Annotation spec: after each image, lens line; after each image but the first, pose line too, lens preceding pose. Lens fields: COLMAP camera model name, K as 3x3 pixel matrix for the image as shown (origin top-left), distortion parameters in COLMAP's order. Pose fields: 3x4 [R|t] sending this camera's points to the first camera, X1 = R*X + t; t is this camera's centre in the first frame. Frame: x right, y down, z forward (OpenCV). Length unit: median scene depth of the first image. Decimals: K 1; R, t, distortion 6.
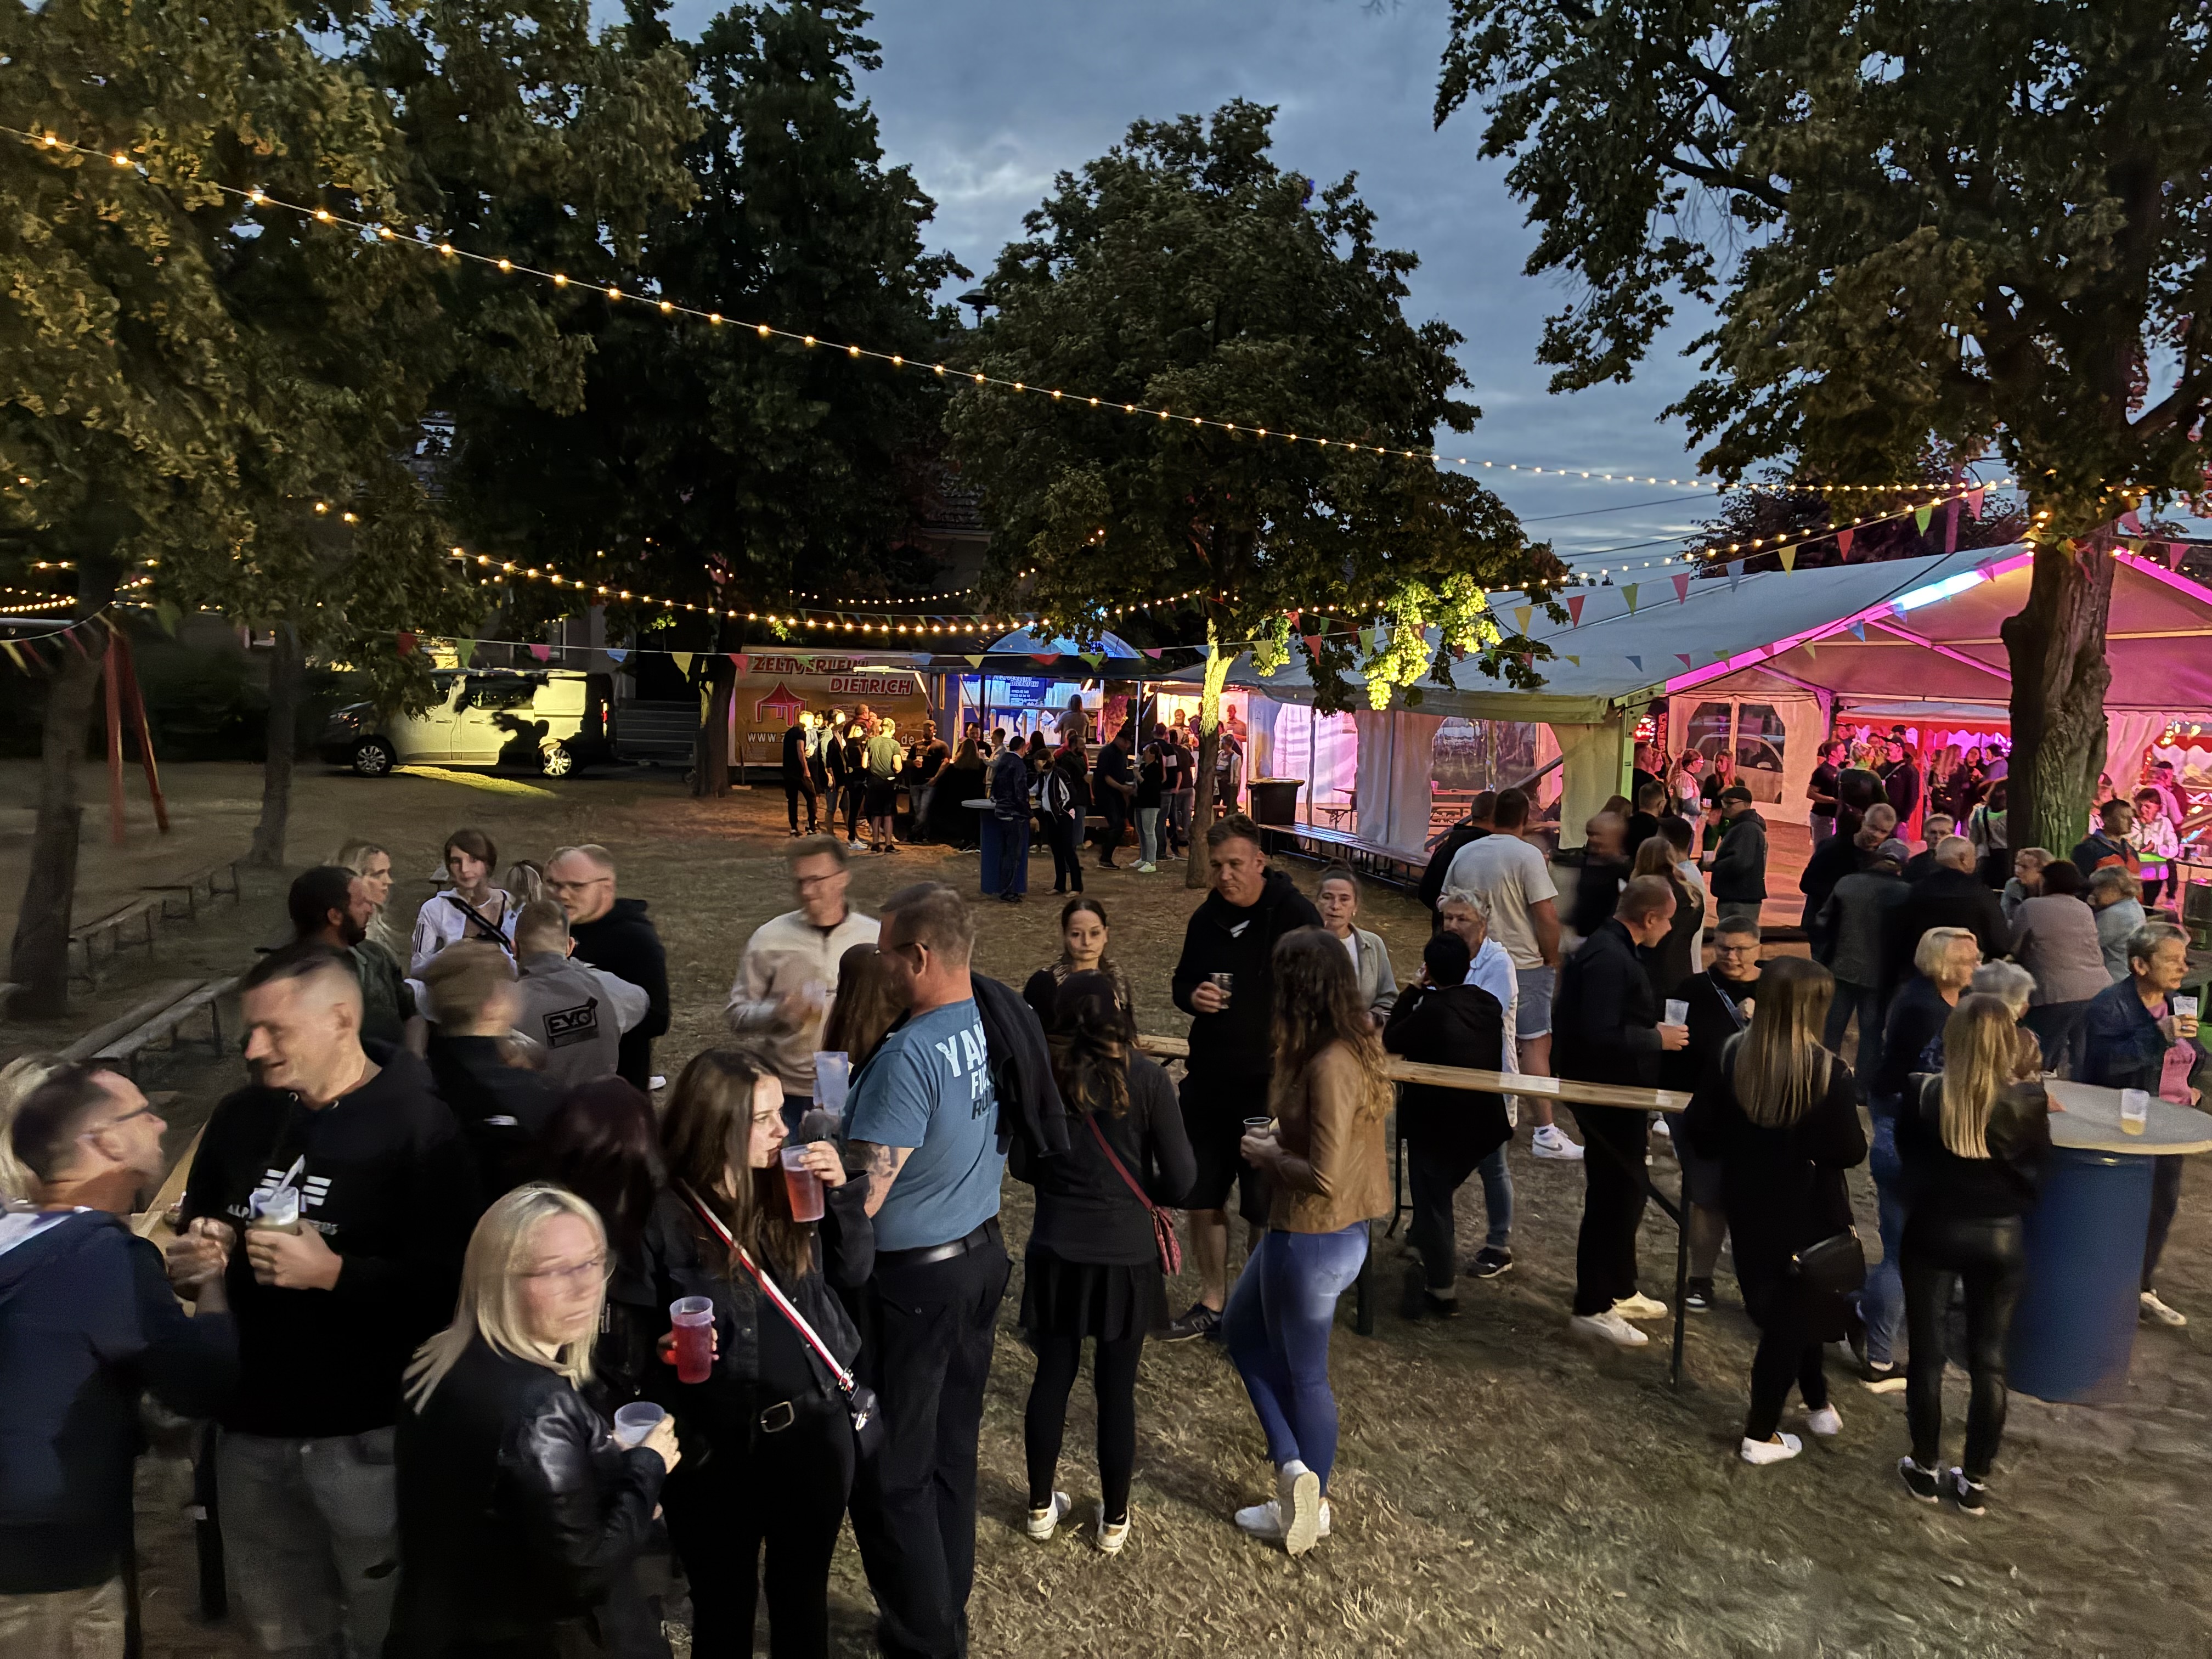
lens RADIAL K [[1686.3, 0, 1106.0], [0, 1686.3, 829.5], [0, 0, 1]] dist [0.041067, -0.041262]
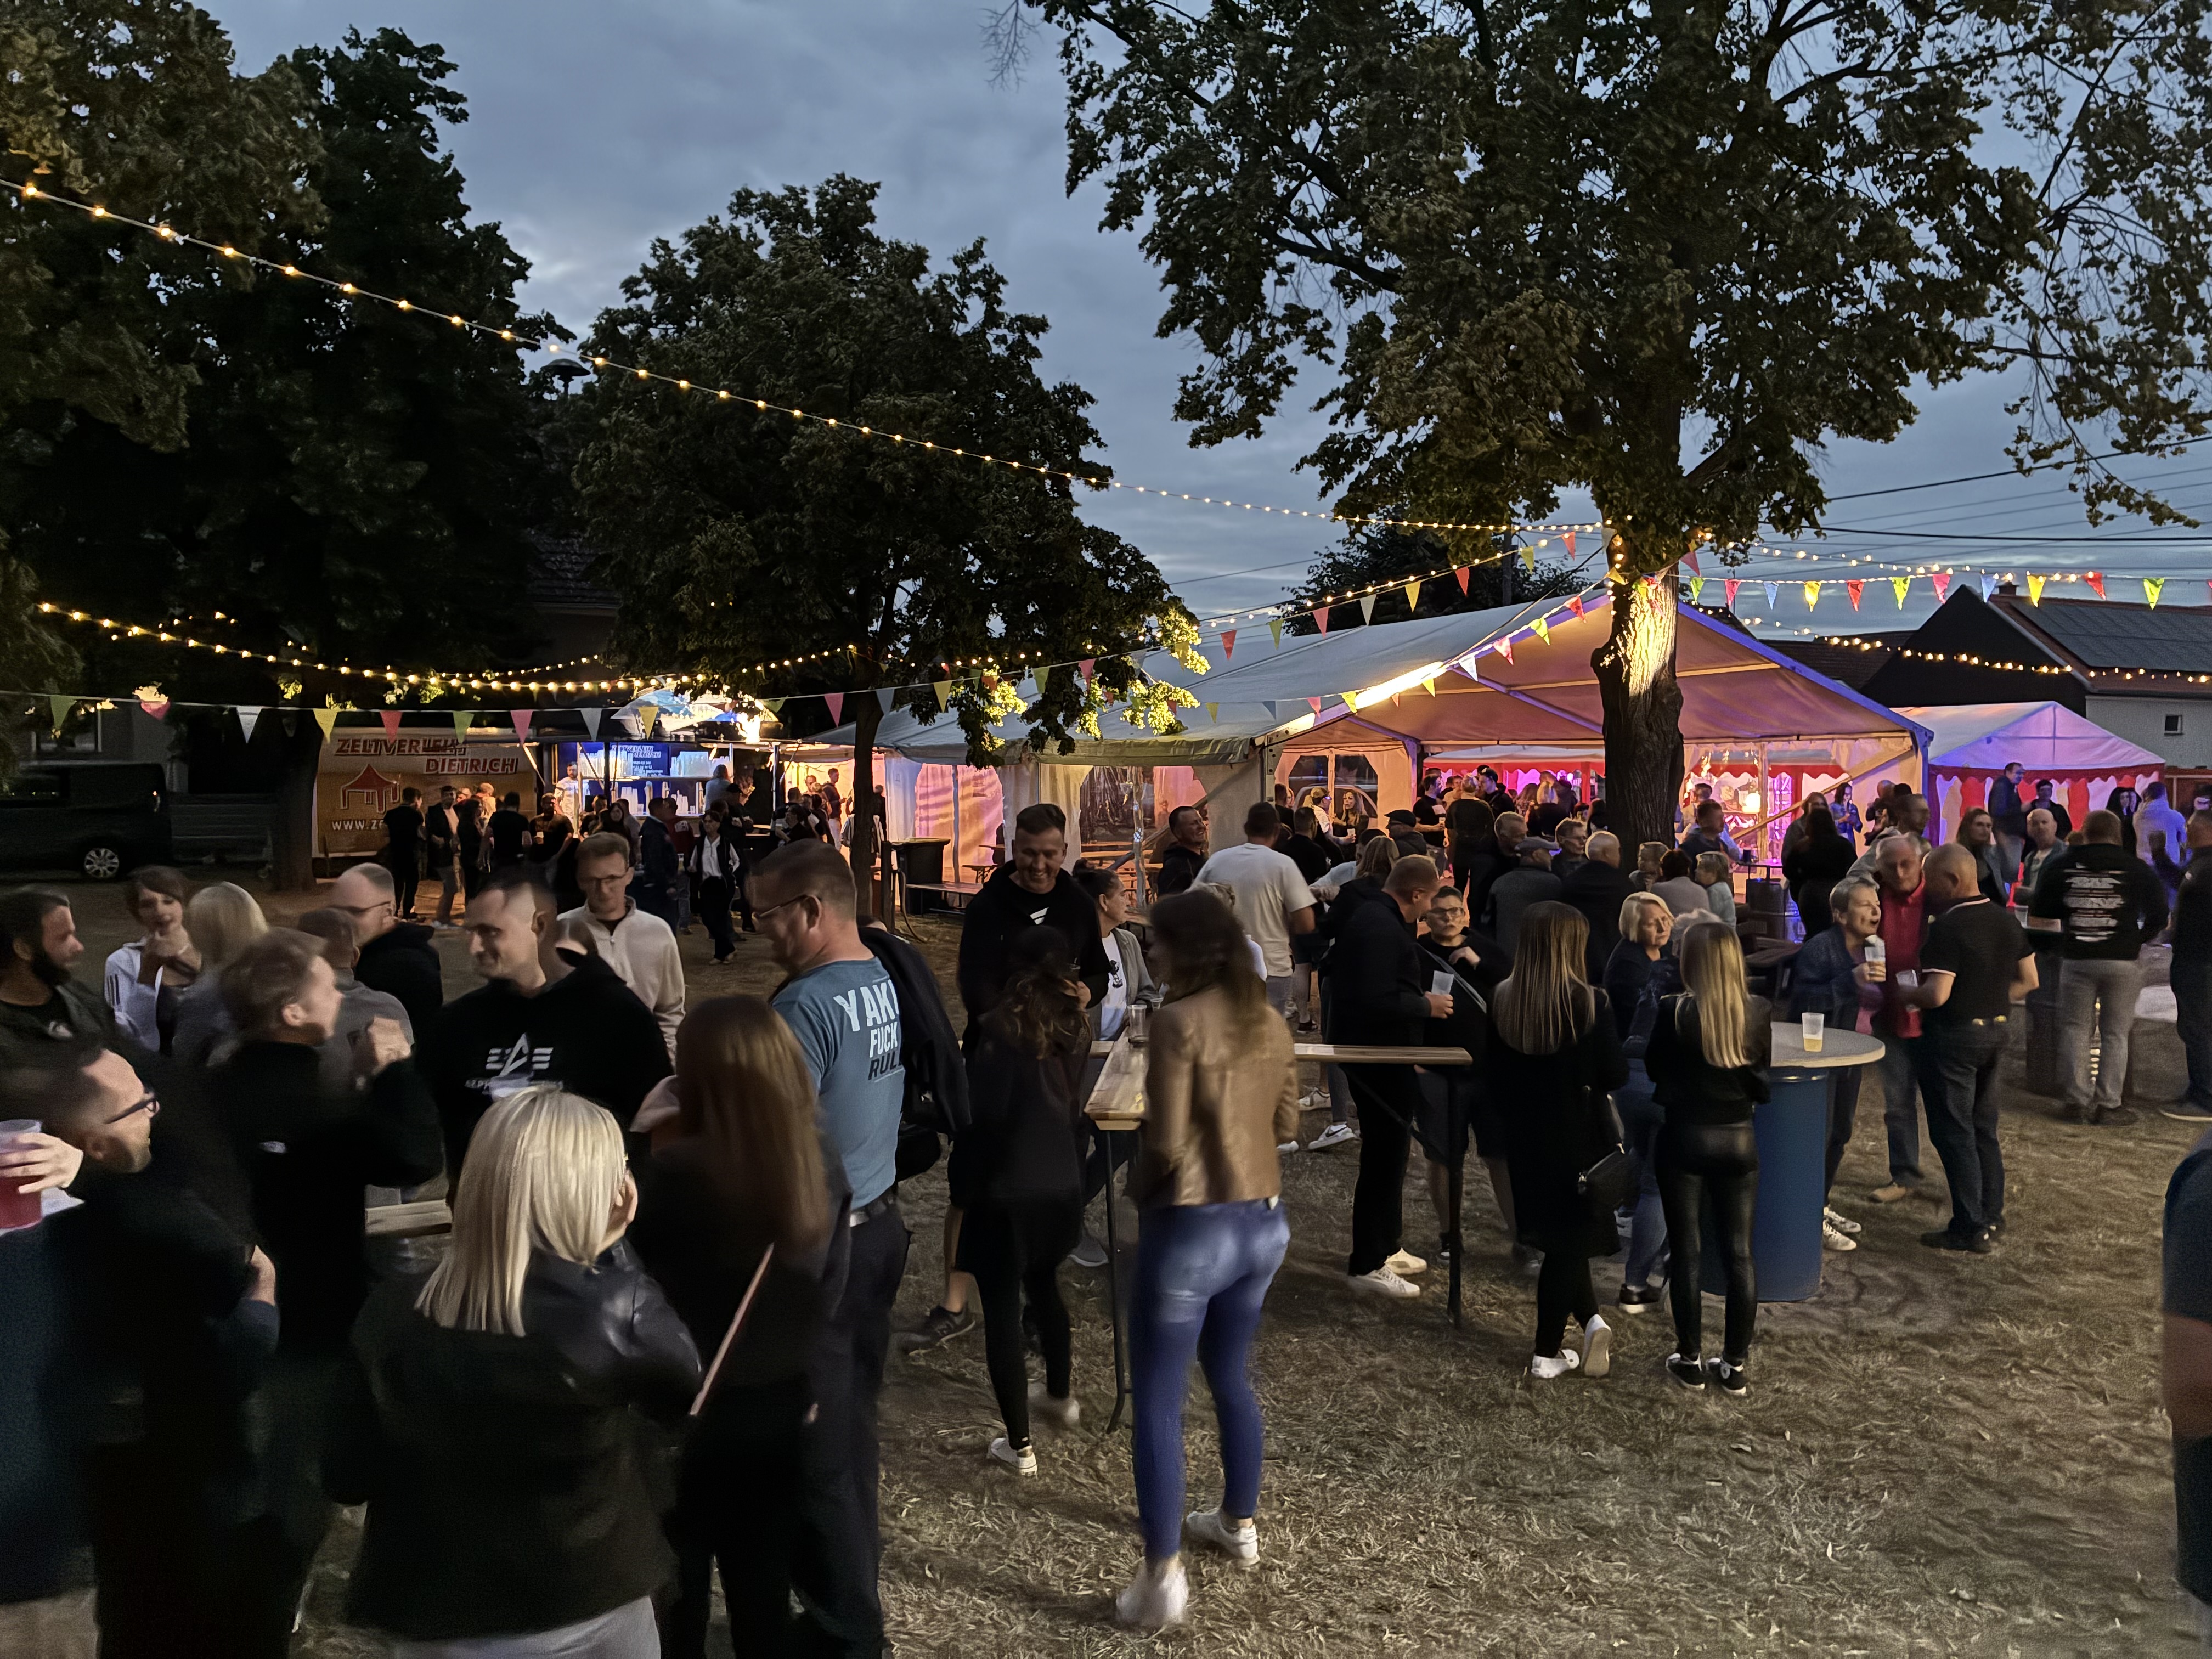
lens RADIAL K [[1686.3, 0, 1106.0], [0, 1686.3, 829.5], [0, 0, 1]] dist [0.041067, -0.041262]
pose [[0.970421, -0.042914, 0.237573, -0.047998], [0.054630, 0.997582, -0.042951, 0.022282], [-0.235155, 0.054660, 0.970420, 0.003604]]
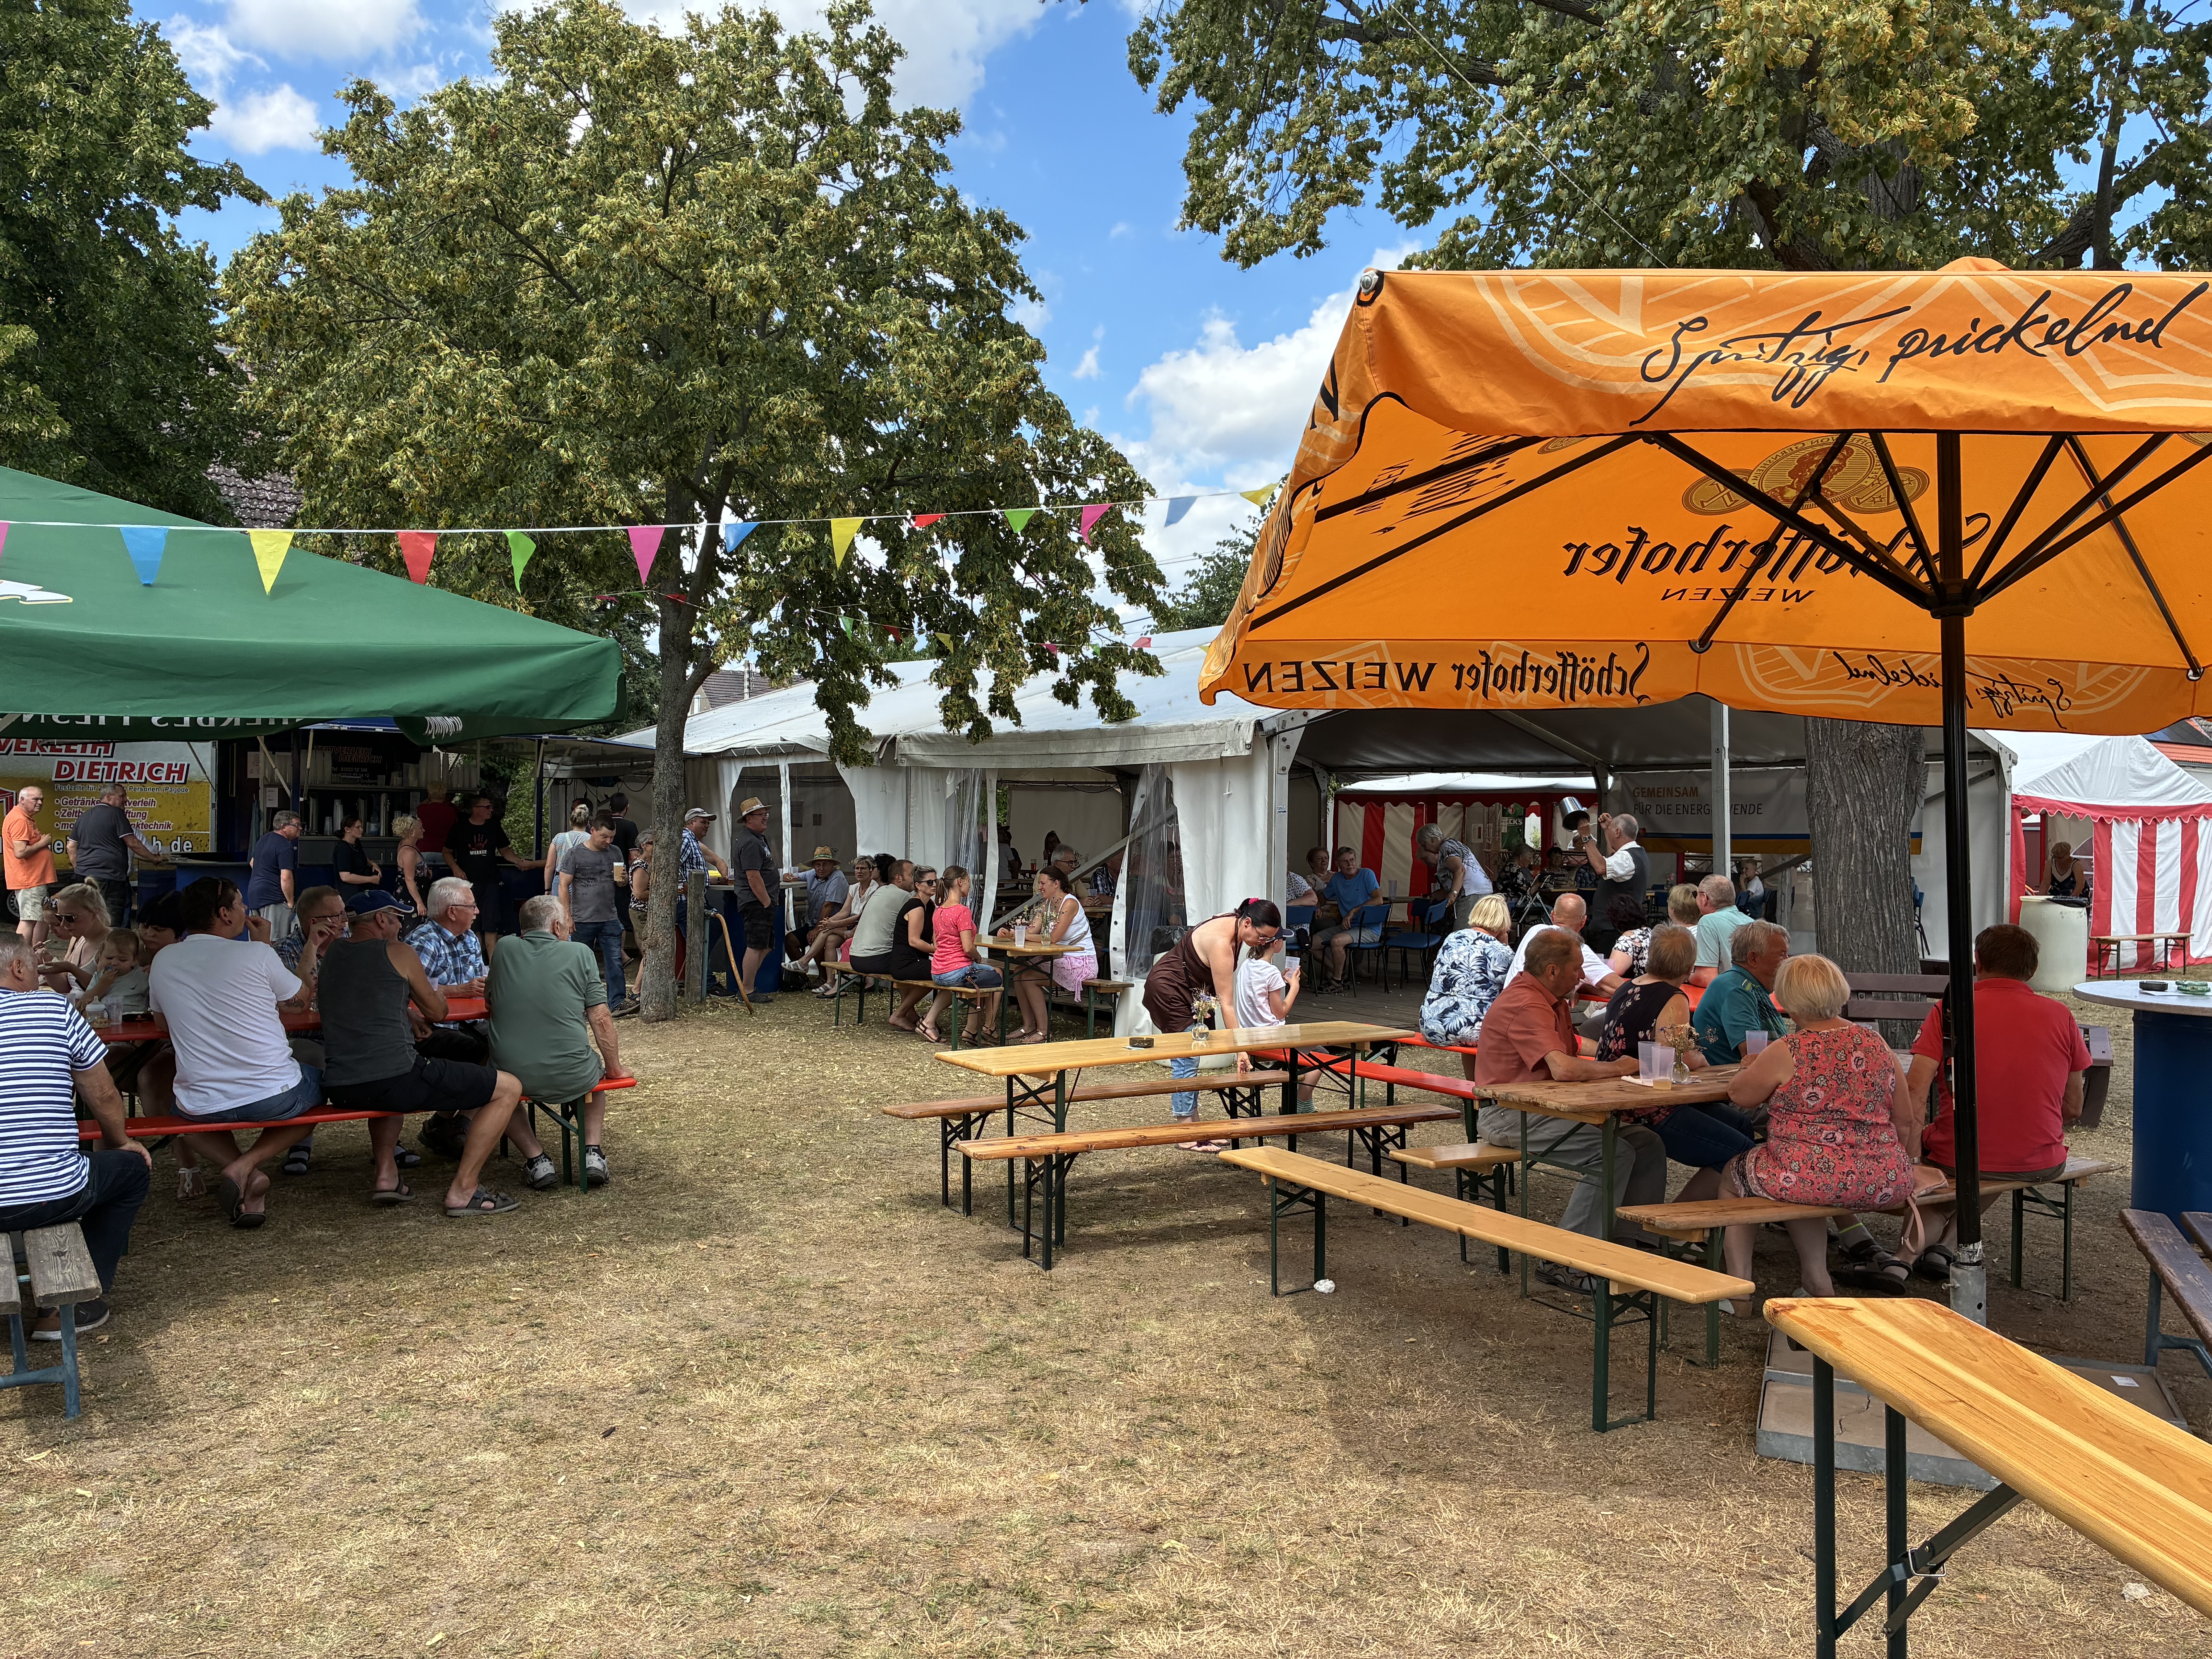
lens RADIAL K [[1754.5, 0, 1144.5], [0, 1754.5, 828.7], [0, 0, 1]] dist [0.001392, -0.084451]
pose [[0.923742, -0.018634, 0.382561, -0.039186], [0.050770, 0.995959, -0.074078, 0.025008], [-0.379635, 0.087852, 0.920956, 0.368724]]
